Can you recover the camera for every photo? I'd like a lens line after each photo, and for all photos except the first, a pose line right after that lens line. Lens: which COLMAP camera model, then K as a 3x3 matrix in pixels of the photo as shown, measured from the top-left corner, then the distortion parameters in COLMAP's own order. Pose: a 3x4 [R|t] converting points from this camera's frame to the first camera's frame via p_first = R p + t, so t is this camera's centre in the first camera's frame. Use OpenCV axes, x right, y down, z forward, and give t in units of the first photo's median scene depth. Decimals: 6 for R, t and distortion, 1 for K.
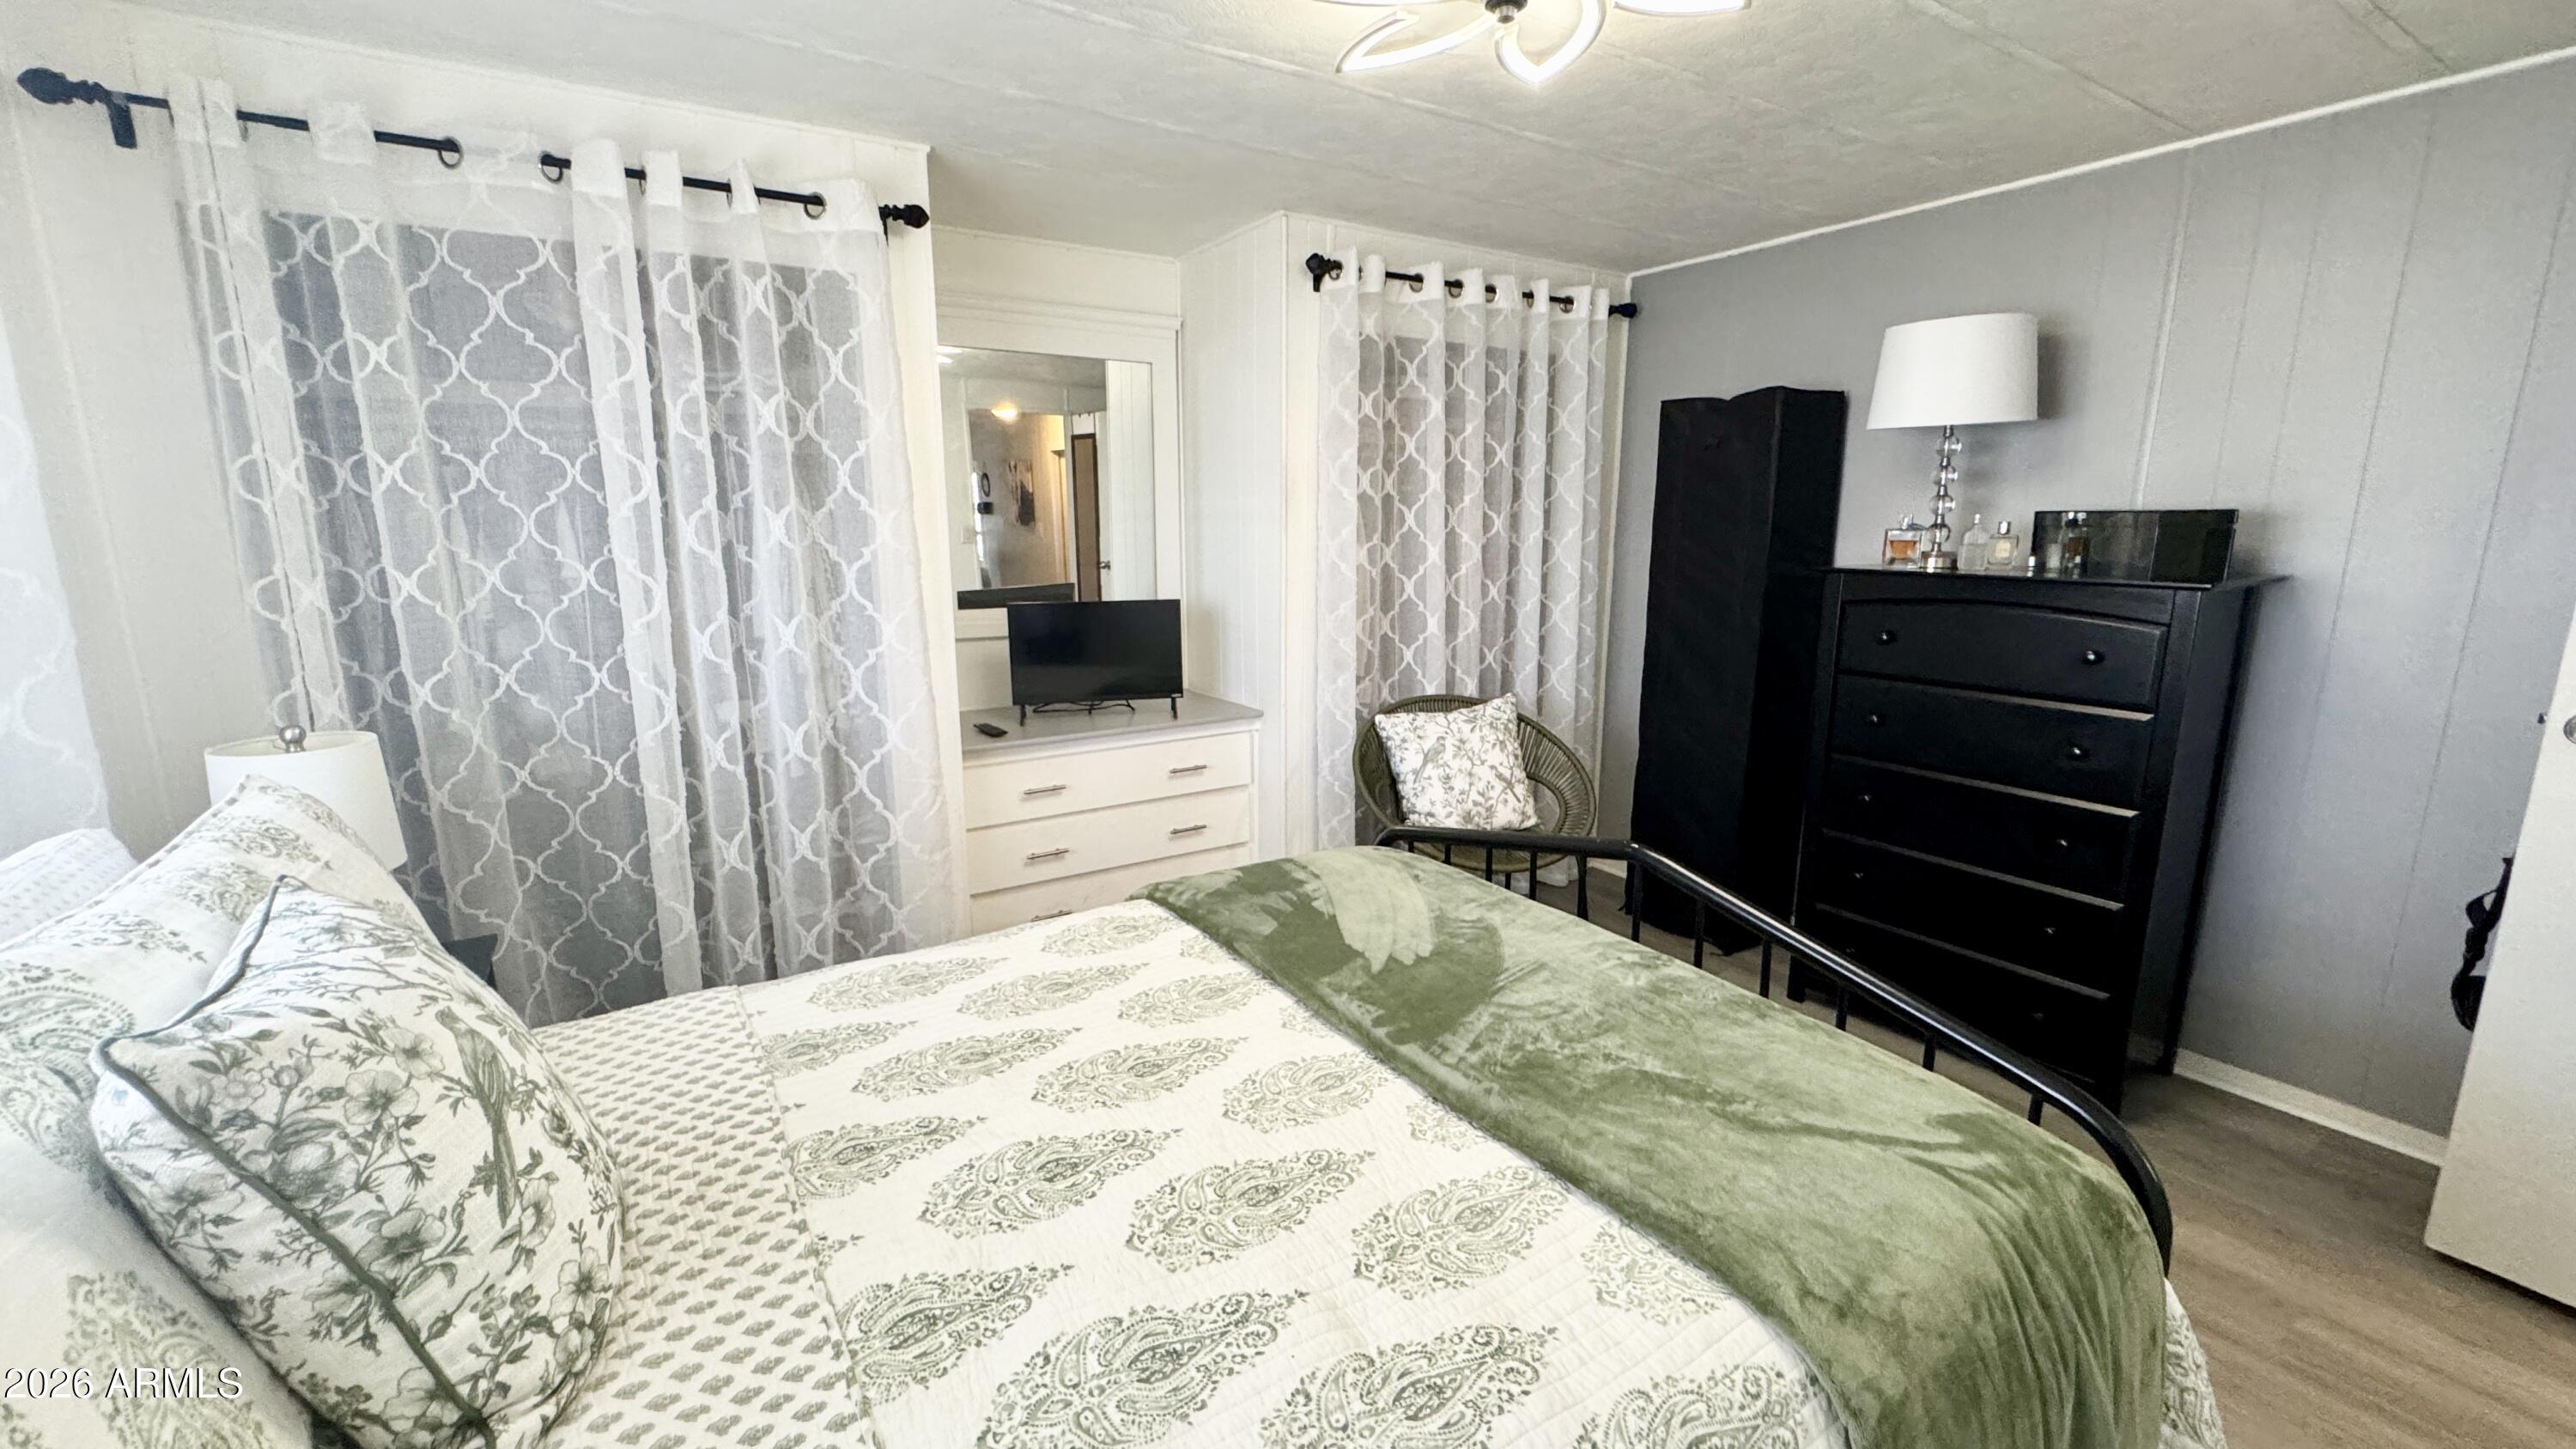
lens RADIAL K [[1032.7, 0, 1284.4], [0, 1032.7, 727.9], [0, 0, 1]] dist [-0.001069, -0.000456]
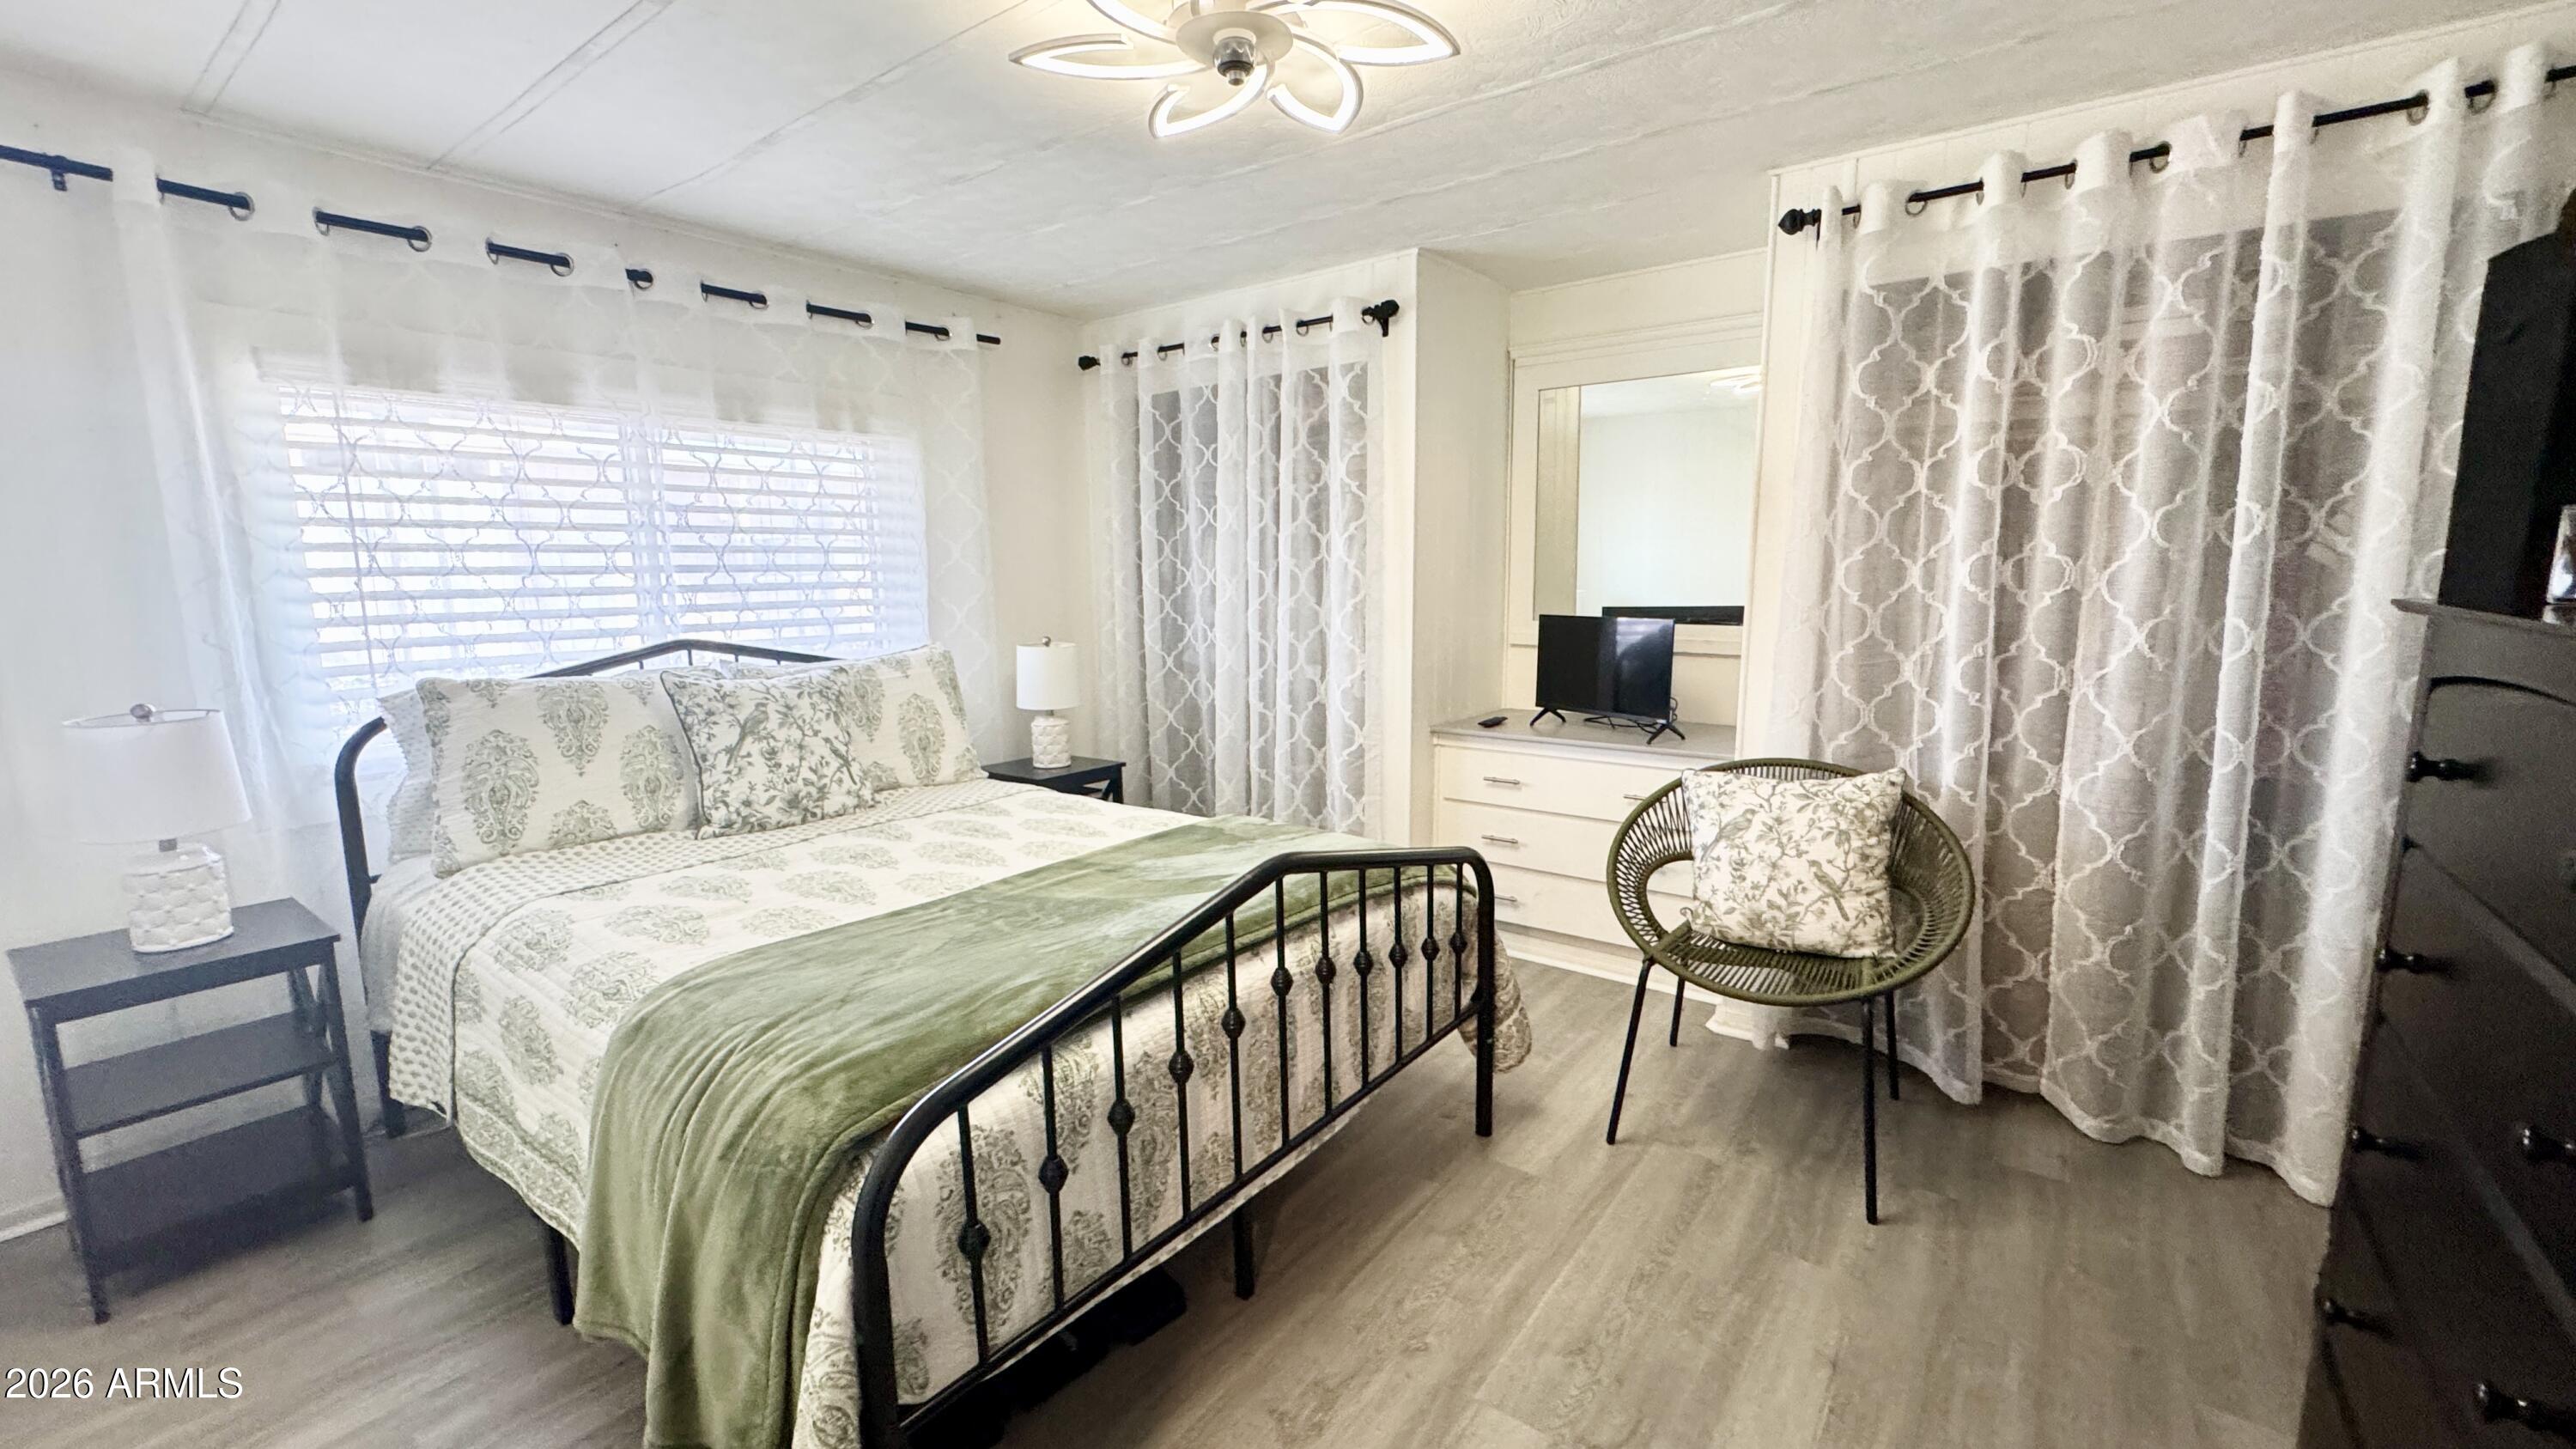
lens RADIAL K [[1032.7, 0, 1287.3], [0, 1032.7, 720.4], [0, 0, 1]] dist [-0.001069, -0.000456]
pose [[0.354644, 0.139014, -0.924610, 0.994323], [-0.174962, 0.981285, 0.080427, -0.071527], [0.918486, 0.133249, 0.372329, 0.517989]]
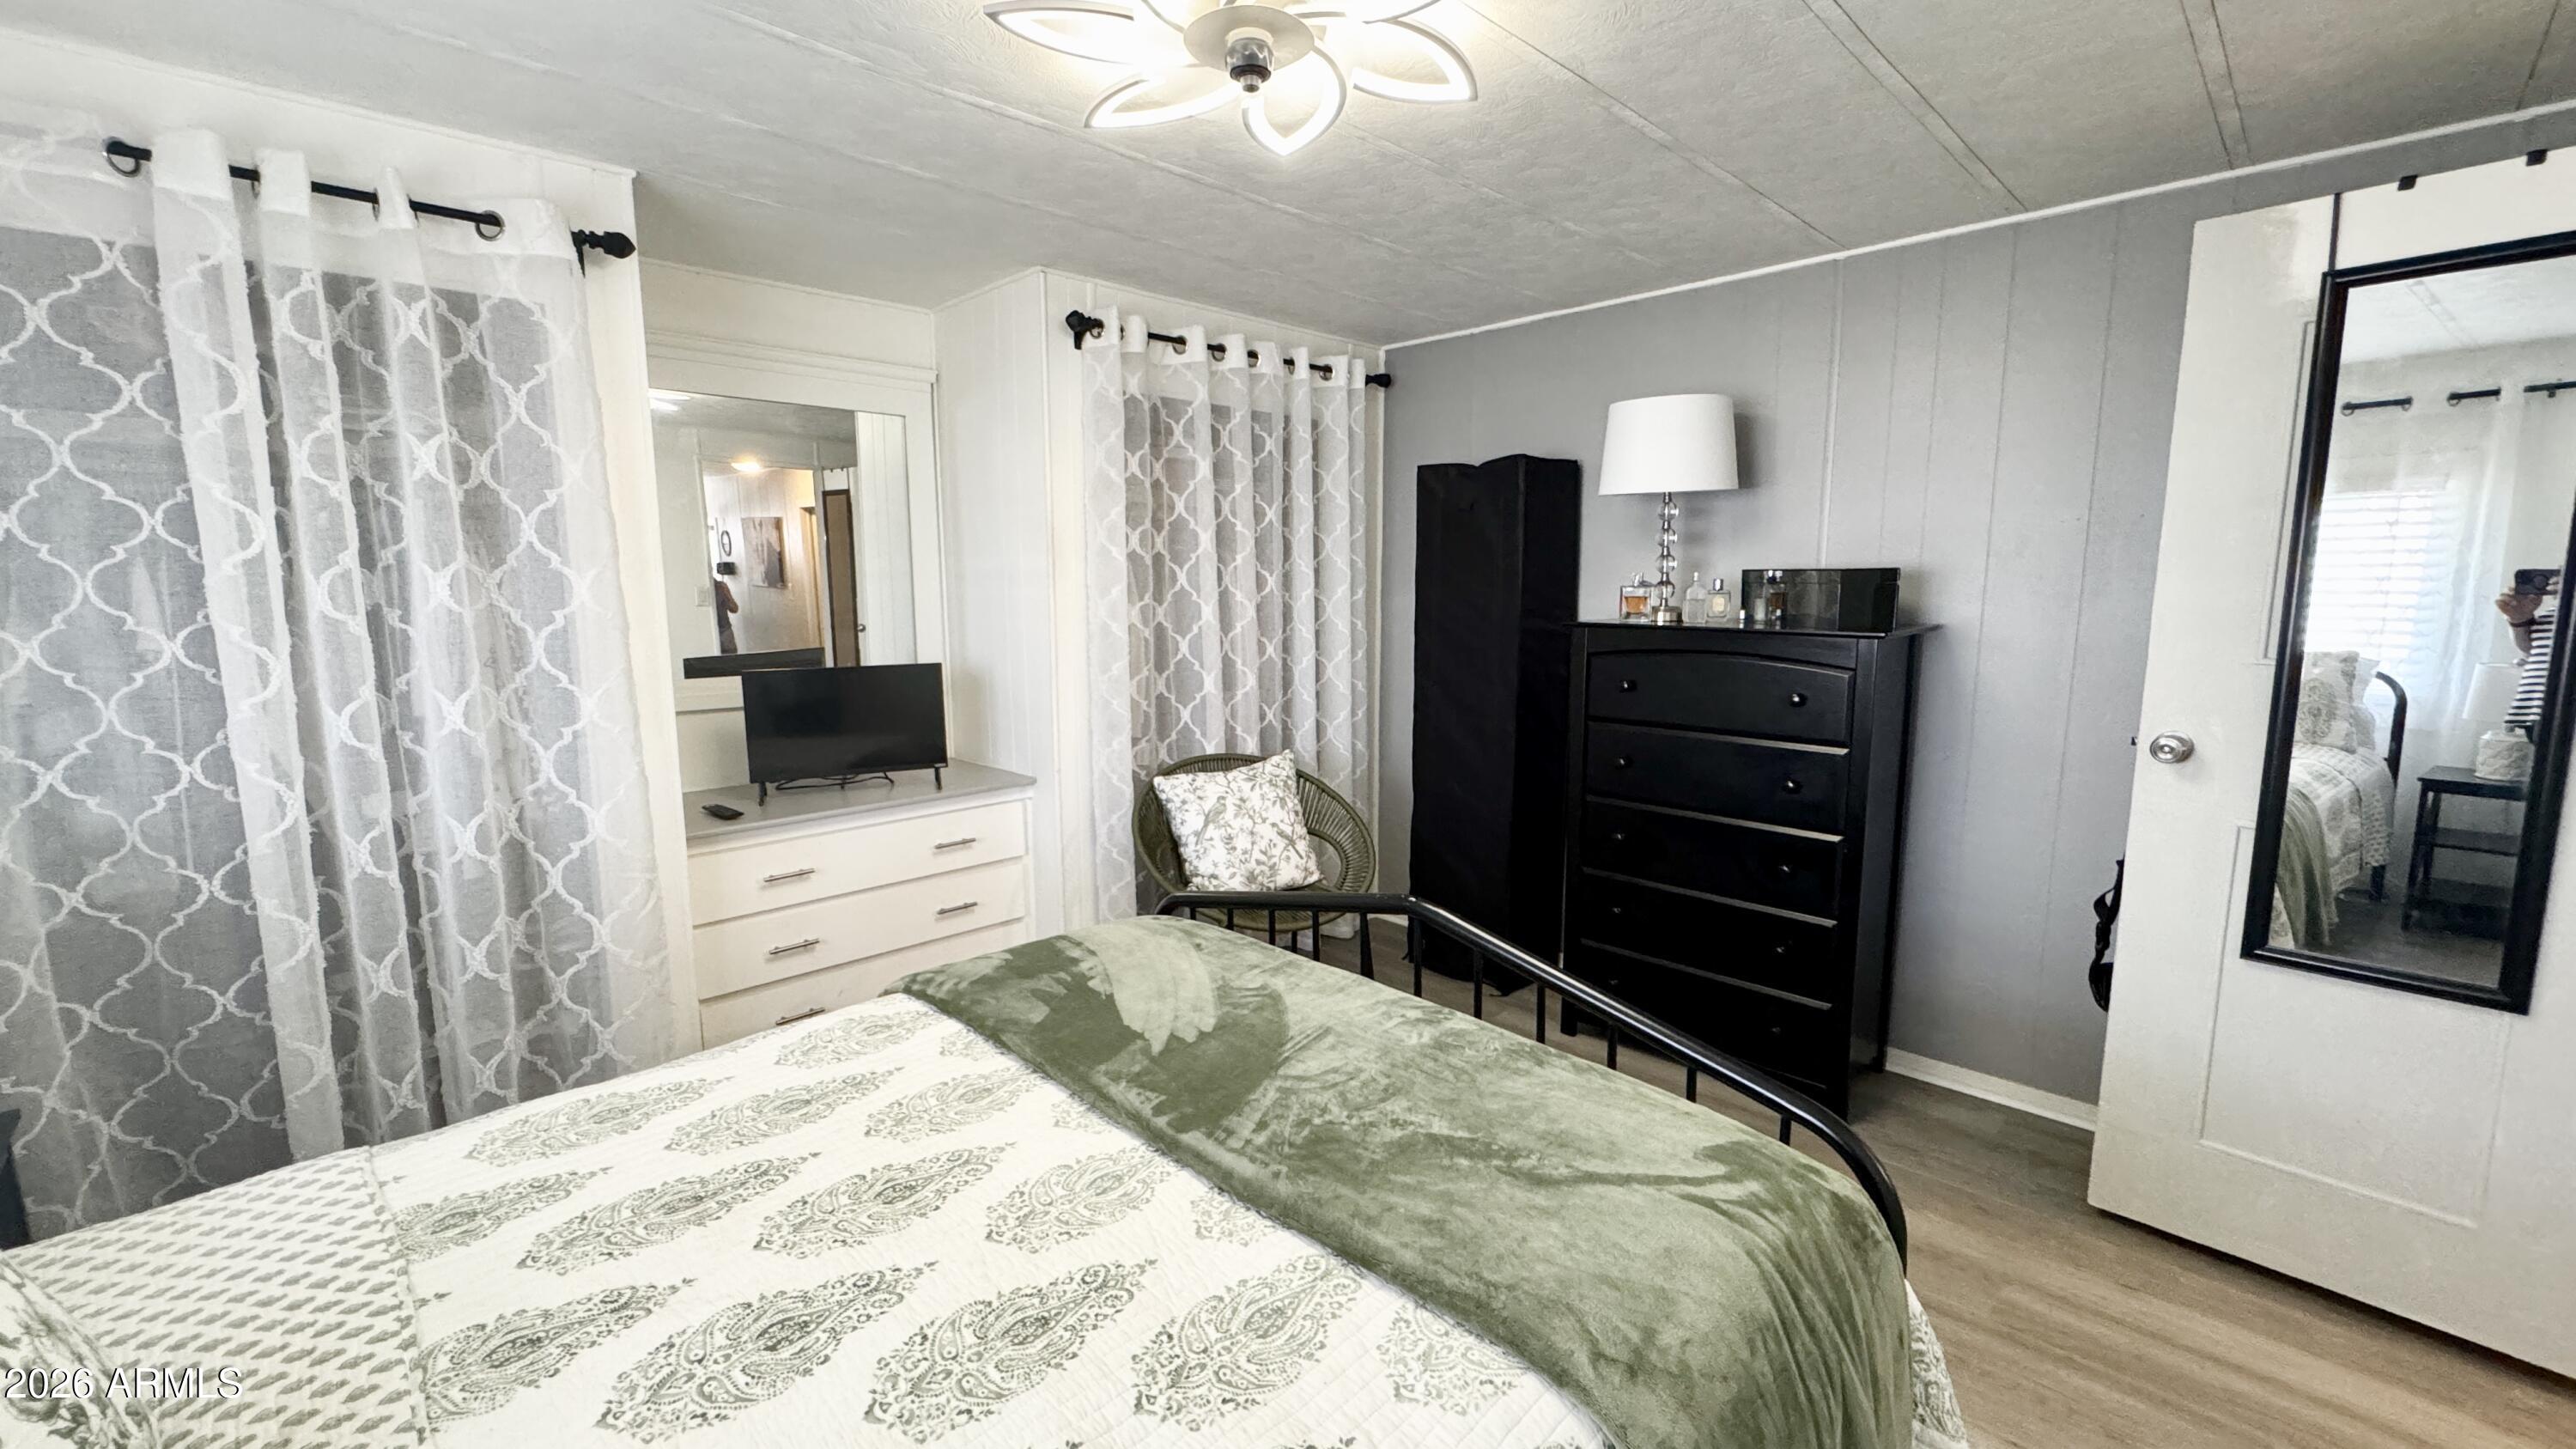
lens RADIAL K [[1032.7, 0, 1285.3], [0, 1032.7, 729.7], [0, 0, 1]] dist [-0.001069, -0.000456]
pose [[0.977844, -0.032103, 0.206860, 0.013305], [0.043390, 0.997793, -0.050258, -0.003961], [-0.204790, 0.058120, 0.977079, 0.029154]]
